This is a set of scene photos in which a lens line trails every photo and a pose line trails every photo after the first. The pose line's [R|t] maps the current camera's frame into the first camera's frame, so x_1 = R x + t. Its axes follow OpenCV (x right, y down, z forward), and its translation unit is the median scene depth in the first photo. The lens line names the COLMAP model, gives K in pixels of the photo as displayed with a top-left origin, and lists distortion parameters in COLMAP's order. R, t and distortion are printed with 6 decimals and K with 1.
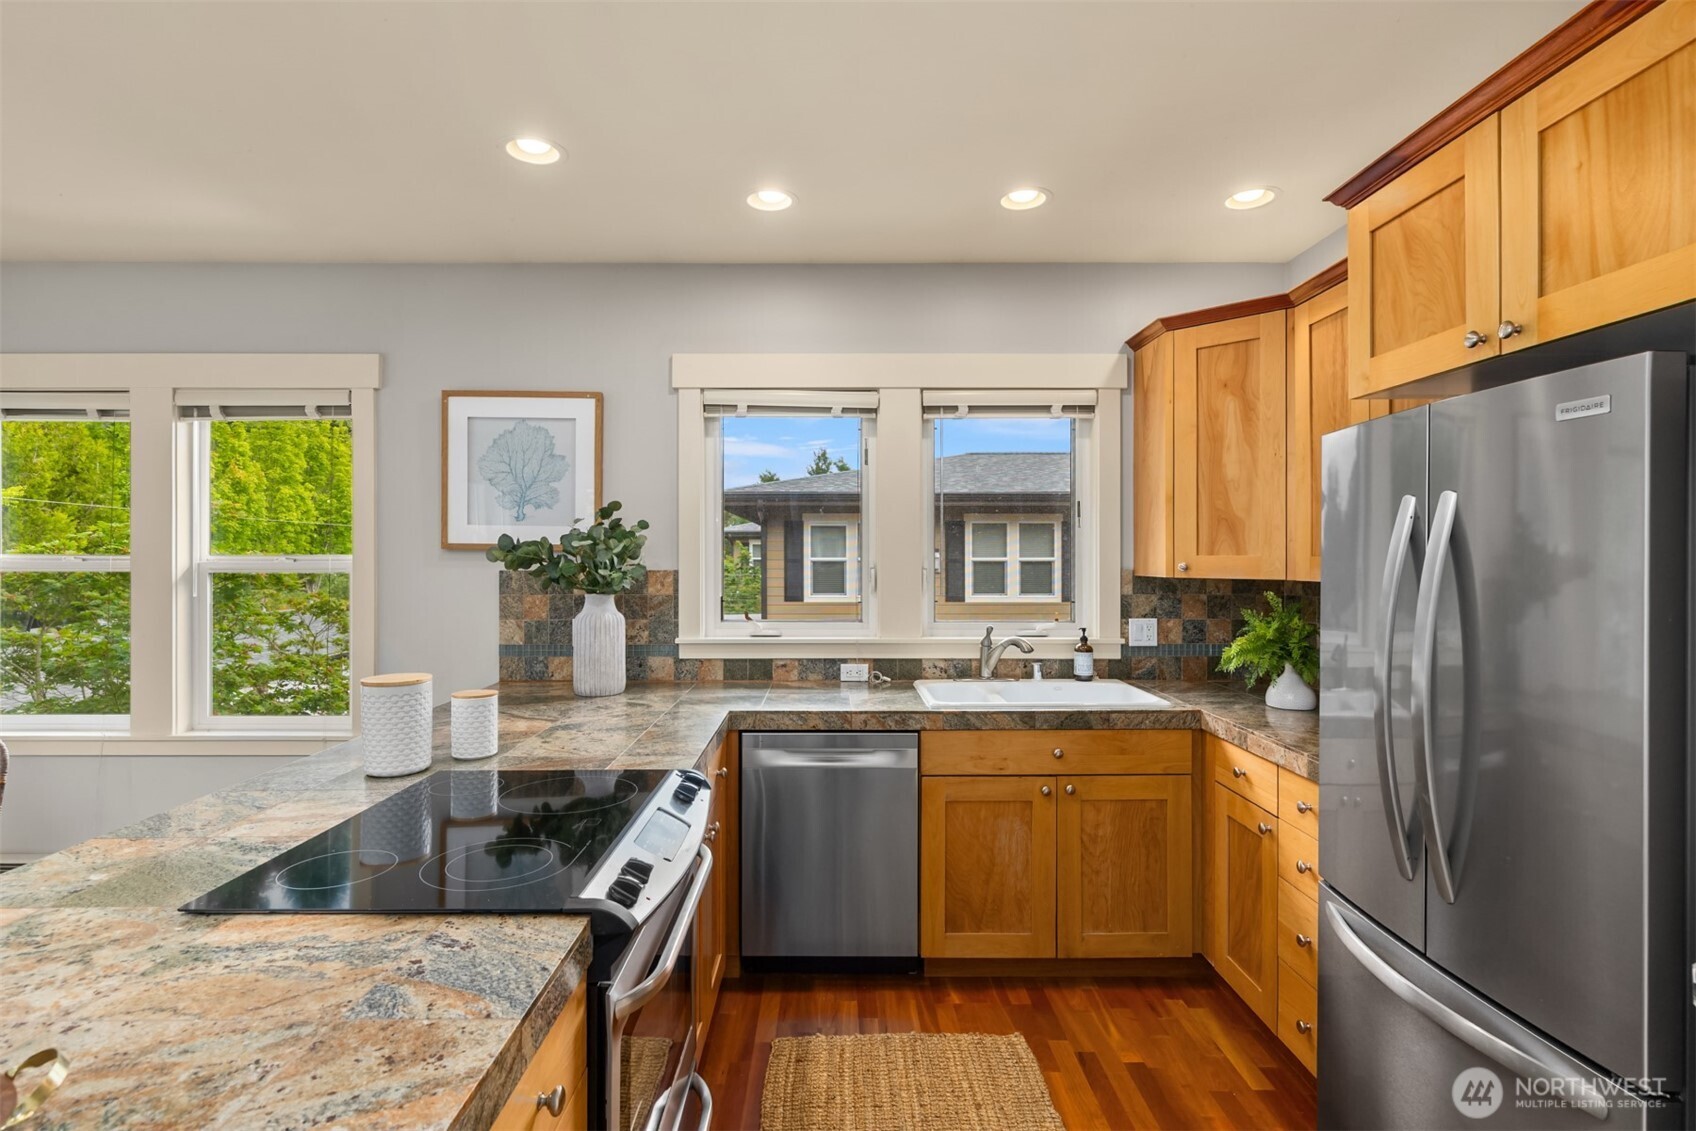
lens RADIAL K [[851.3, 0, 834.8], [0, 851.3, 554.7], [0, 0, 1]] dist [0.000794, 0.000405]
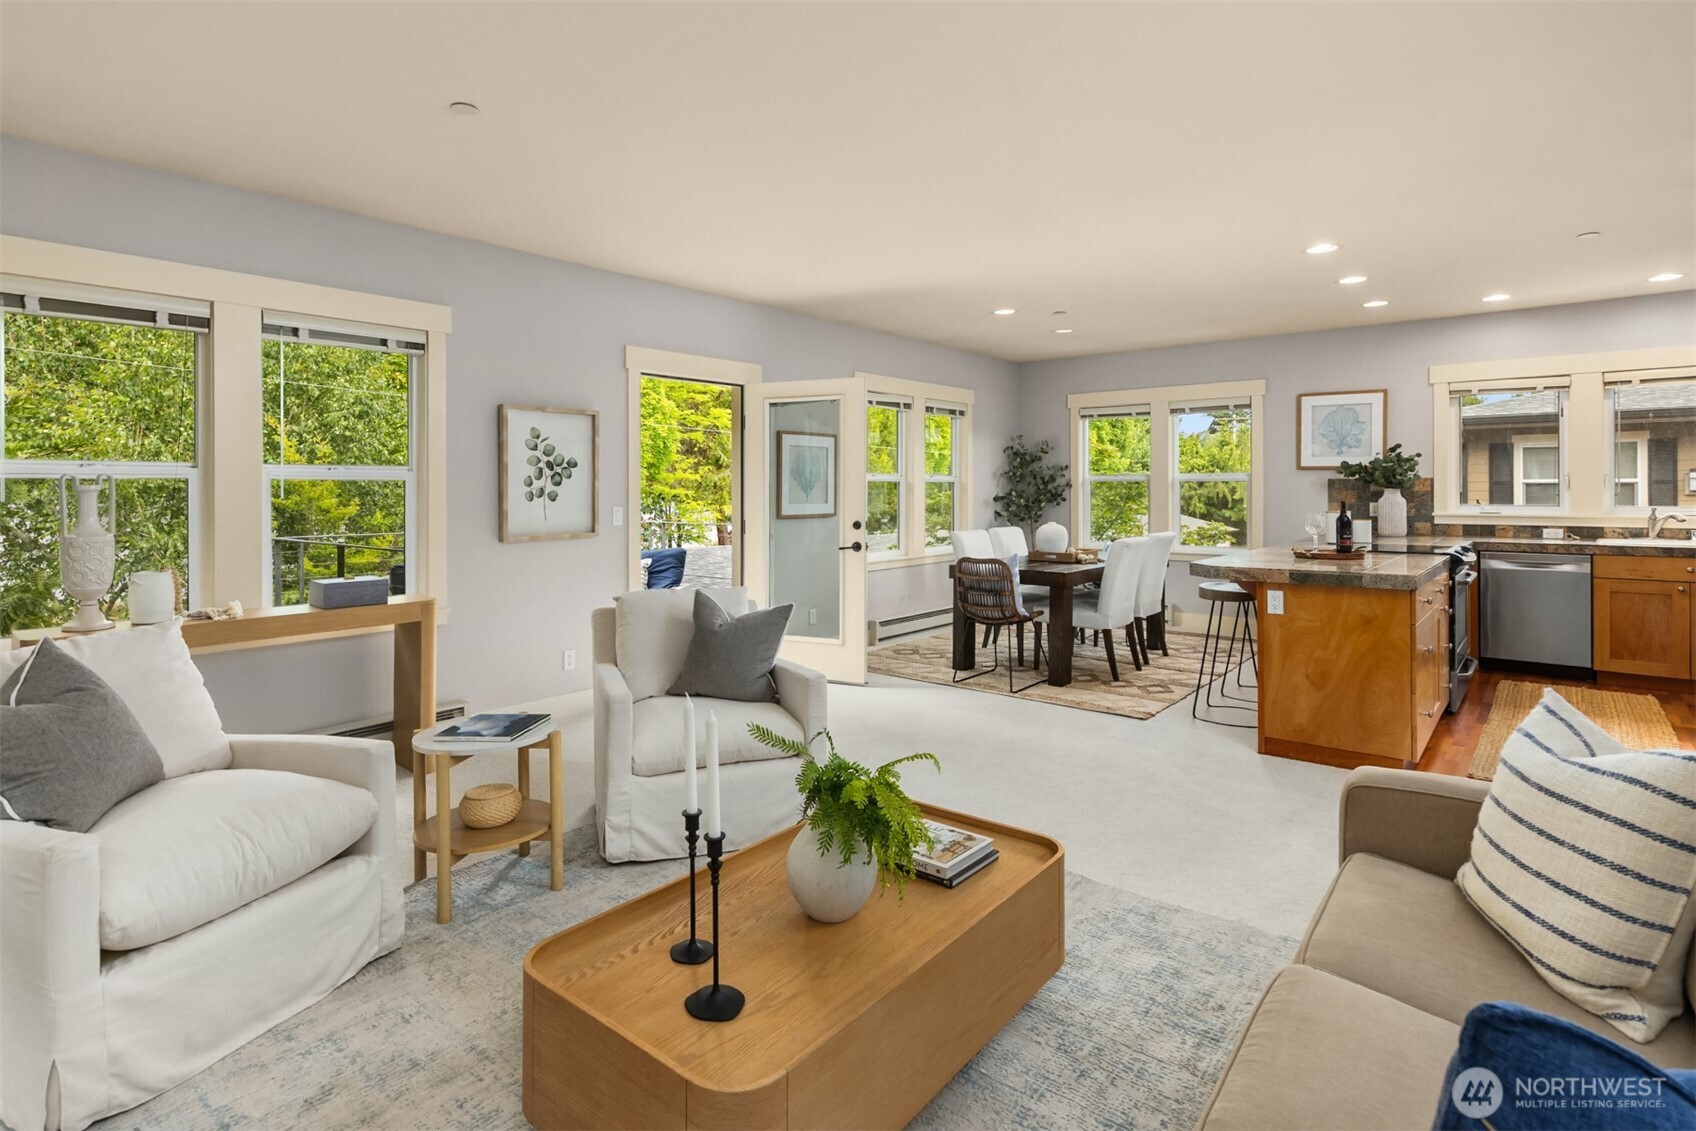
lens RADIAL K [[851.5, 0, 843.2], [0, 851.5, 488.9], [0, 0, 1]] dist [-0.000822, 0.000931]
pose [[0.768460, -0.002853, -0.639892, 0.022711], [0.006075, 0.999978, 0.002837, 0.030396], [0.639869, -0.006067, 0.768460, -1.370522]]
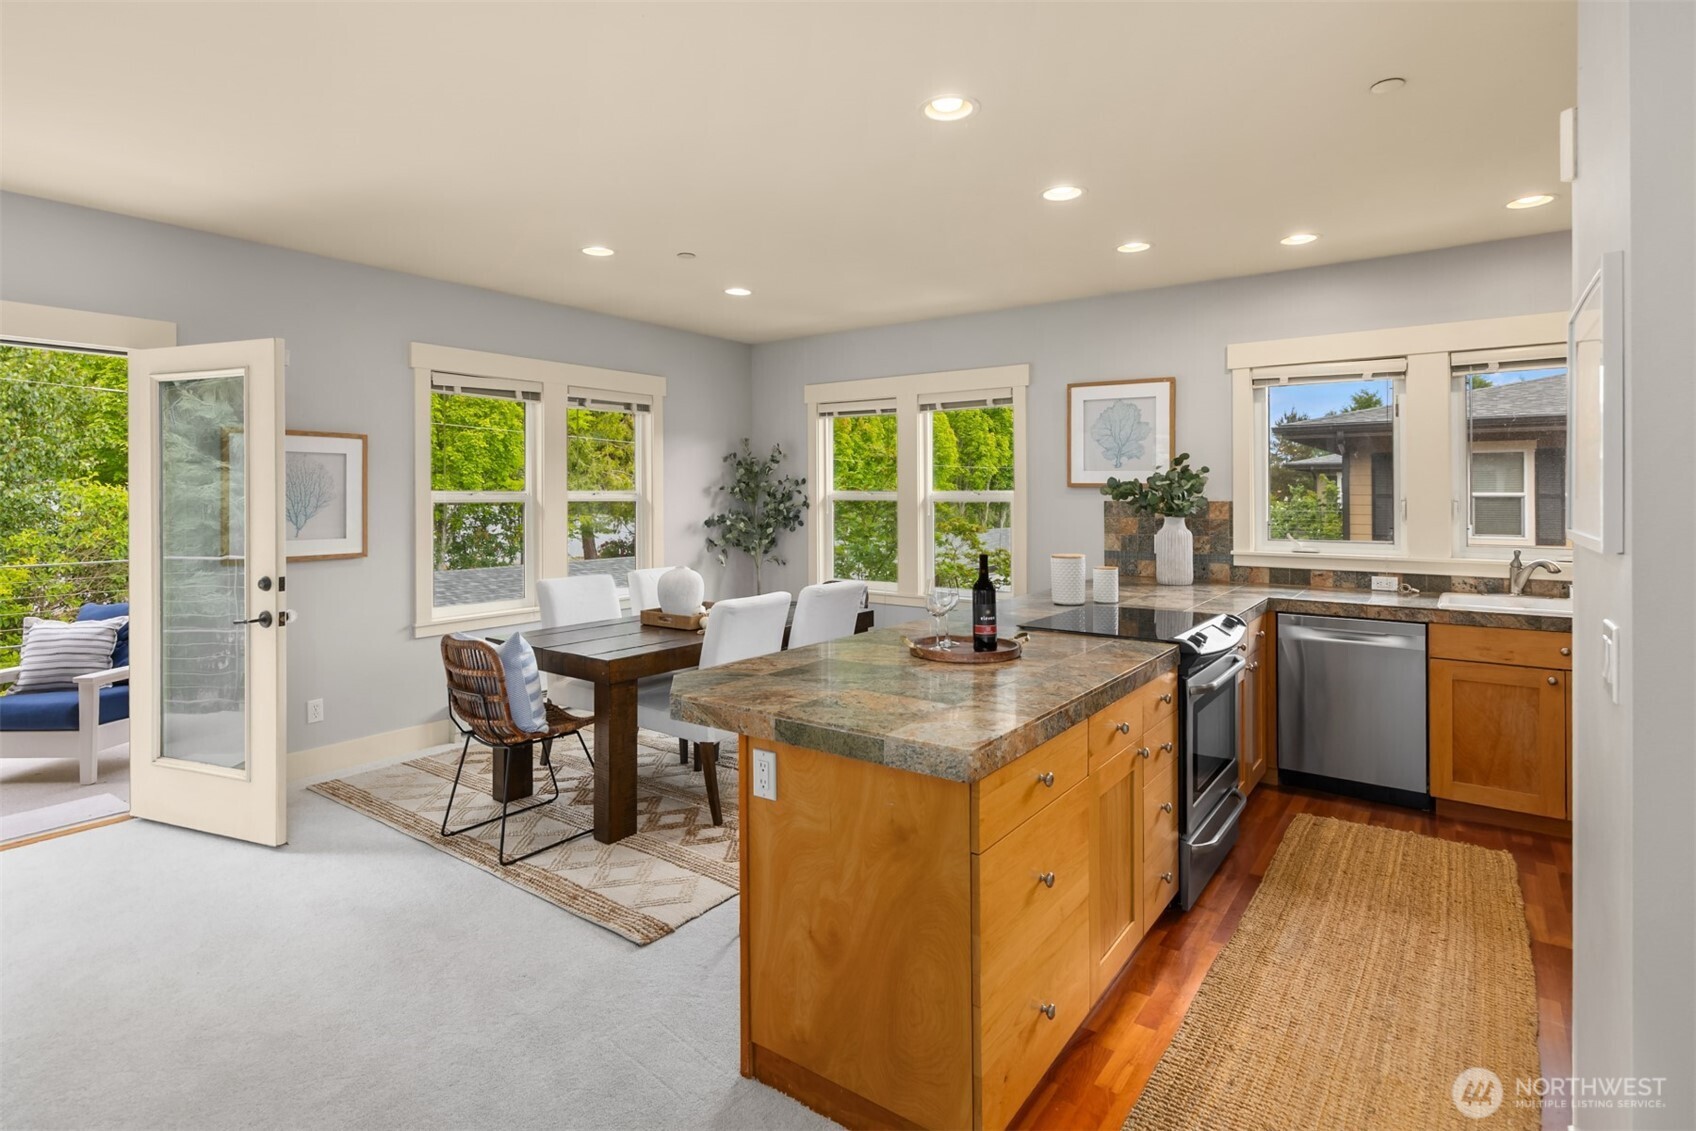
lens RADIAL K [[851.5, 0, 843.2], [0, 851.5, 488.9], [0, 0, 1]] dist [-0.000822, 0.000931]
pose [[0.809539, -0.003892, -0.587053, 0.117188], [0.002987, 0.999992, -0.002511, -0.000341], [0.587059, 0.000279, 0.809544, -0.496081]]
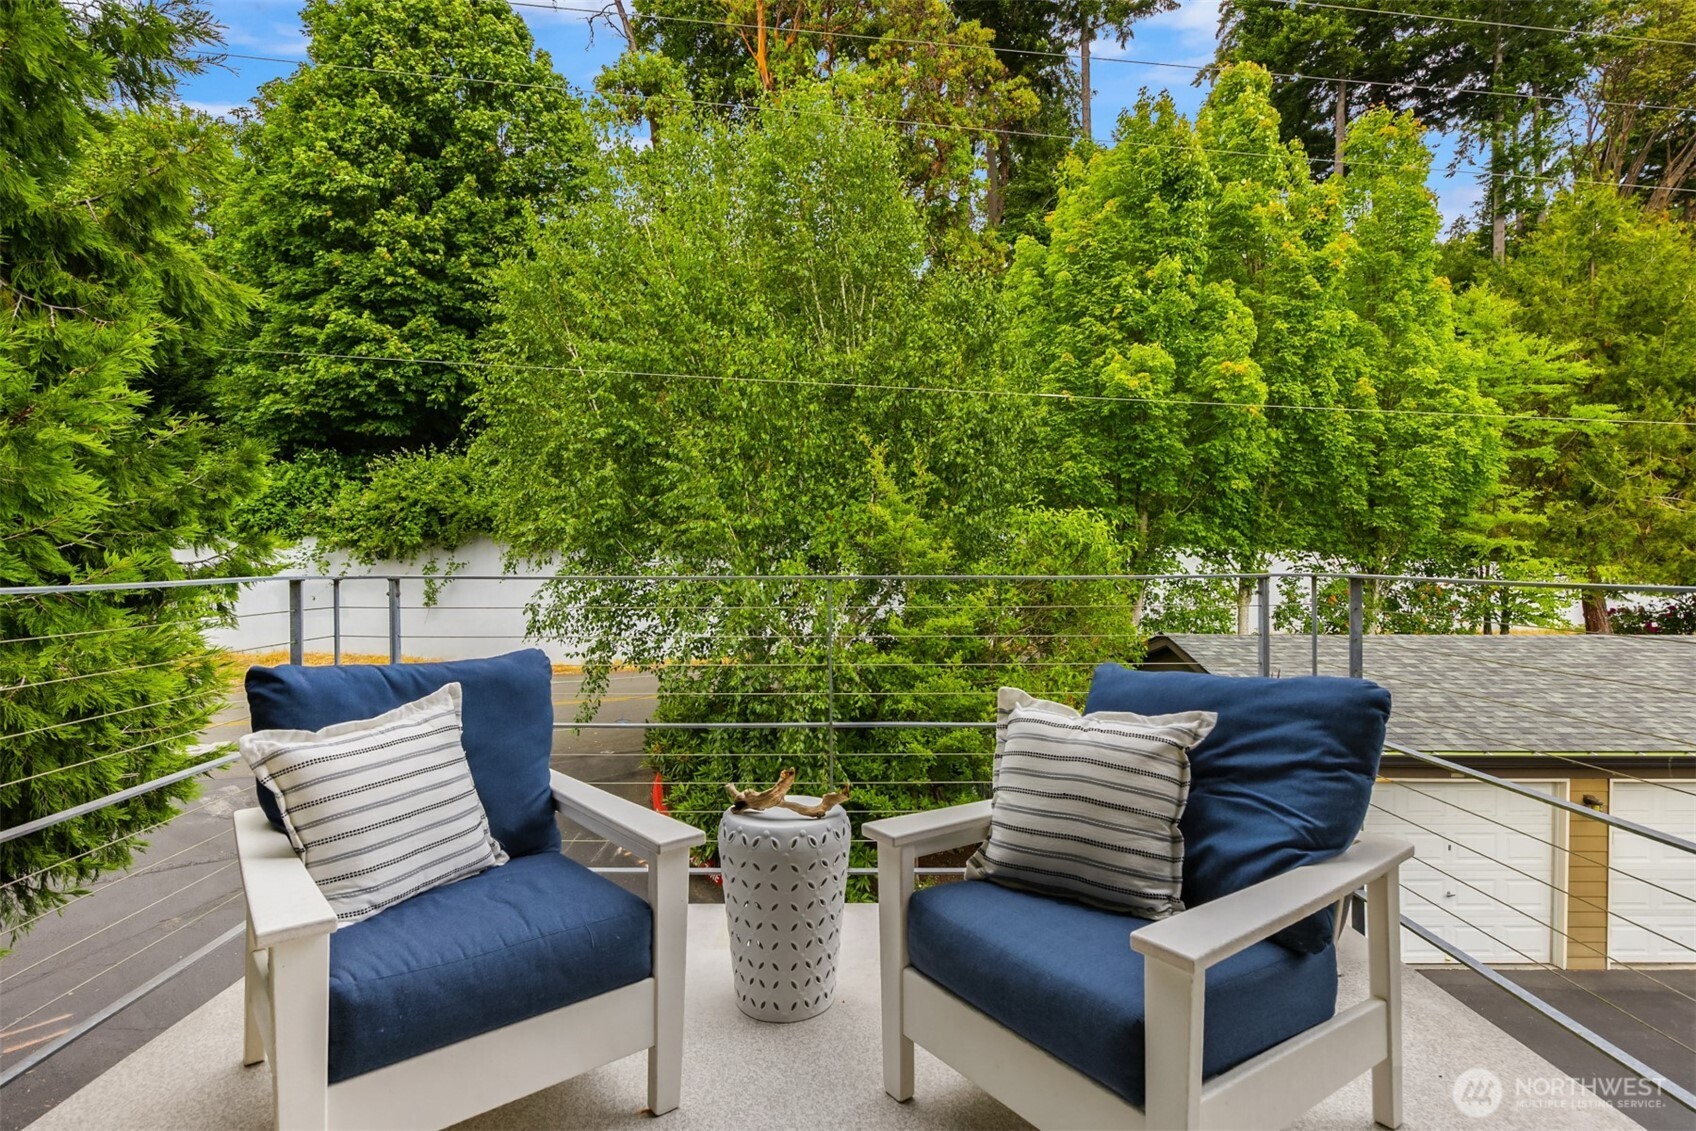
lens RADIAL K [[851.3, 0, 834.8], [0, 851.3, 554.7], [0, 0, 1]] dist [0.000794, 0.000405]
pose [[0.009381, 0.003755, -0.999949, -1.221250], [0.002237, 0.999990, 0.003776, 0.111075], [0.999953, -0.002272, 0.009373, -0.268951]]
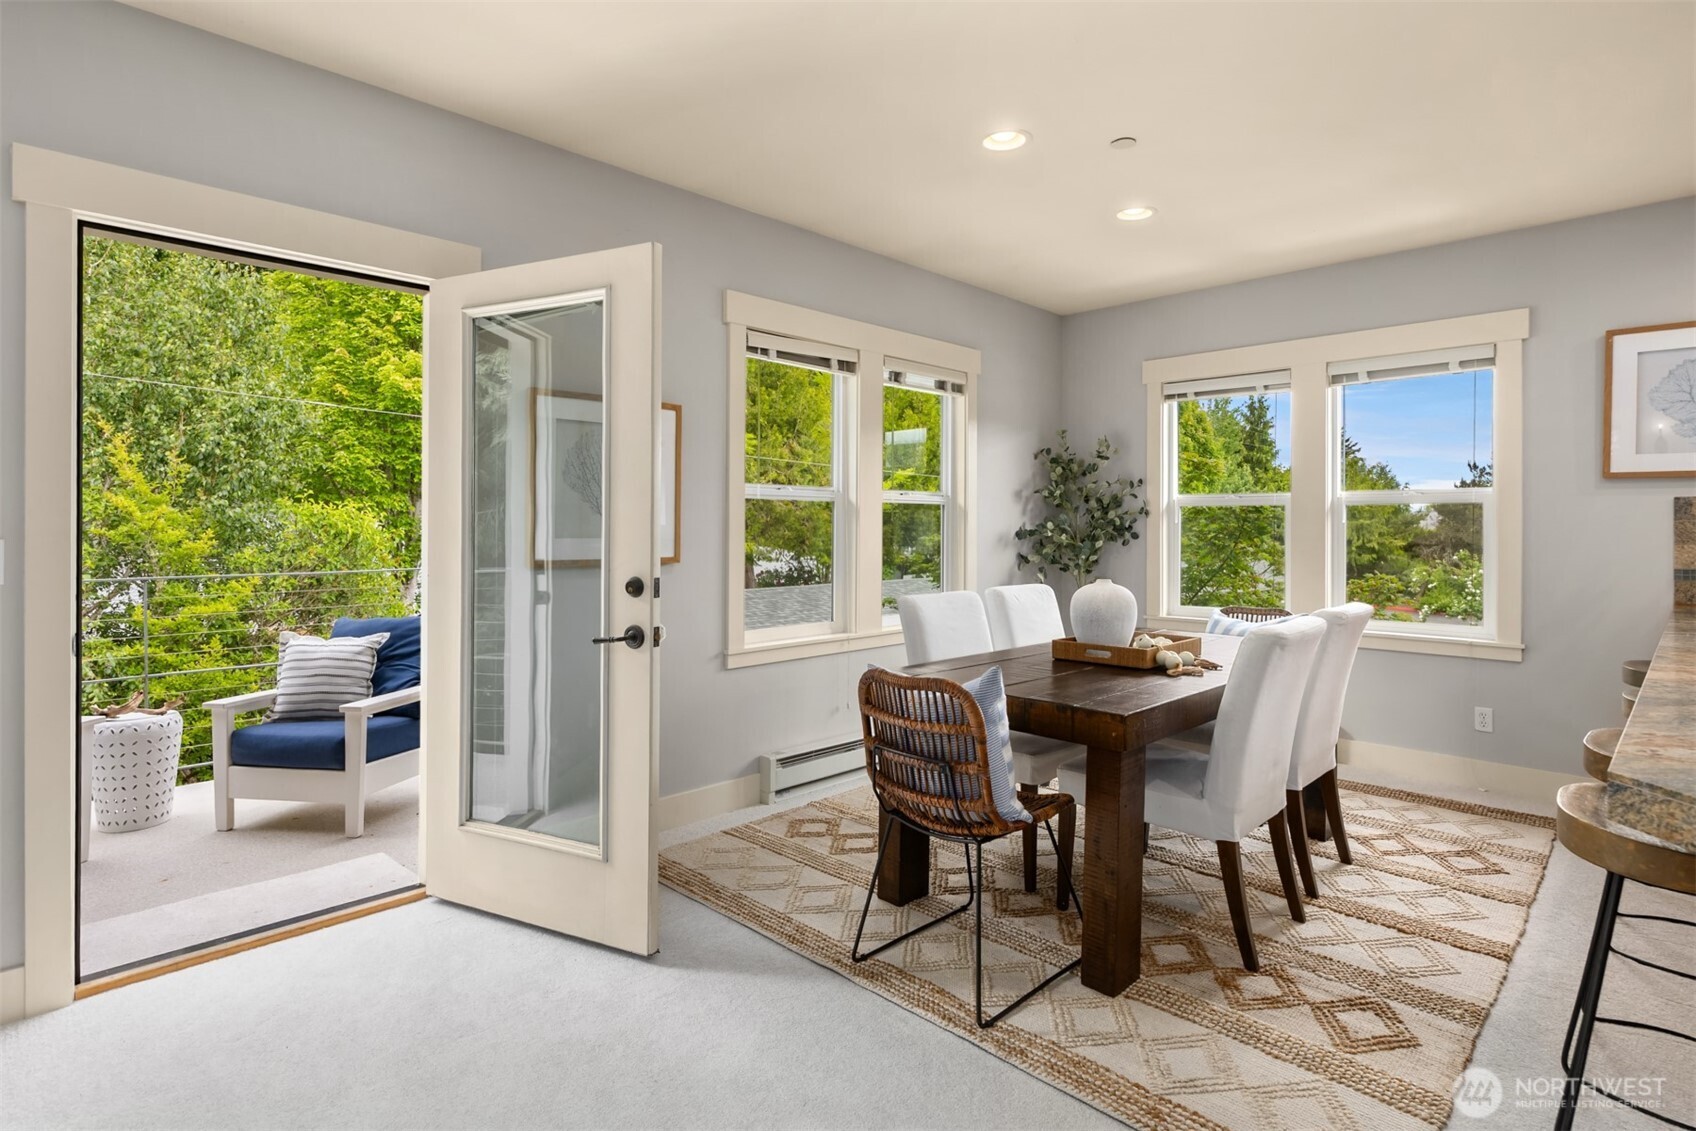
lens RADIAL K [[865.1, 0, 841.6], [0, 865.1, 520.8], [0, 0, 1]] dist [0.003201, 0.000606]
pose [[0.712817, -0.003006, -0.701344, -0.386079], [-0.000270, 0.999990, -0.004561, 0.053519], [0.701350, 0.003441, 0.712808, -0.467372]]
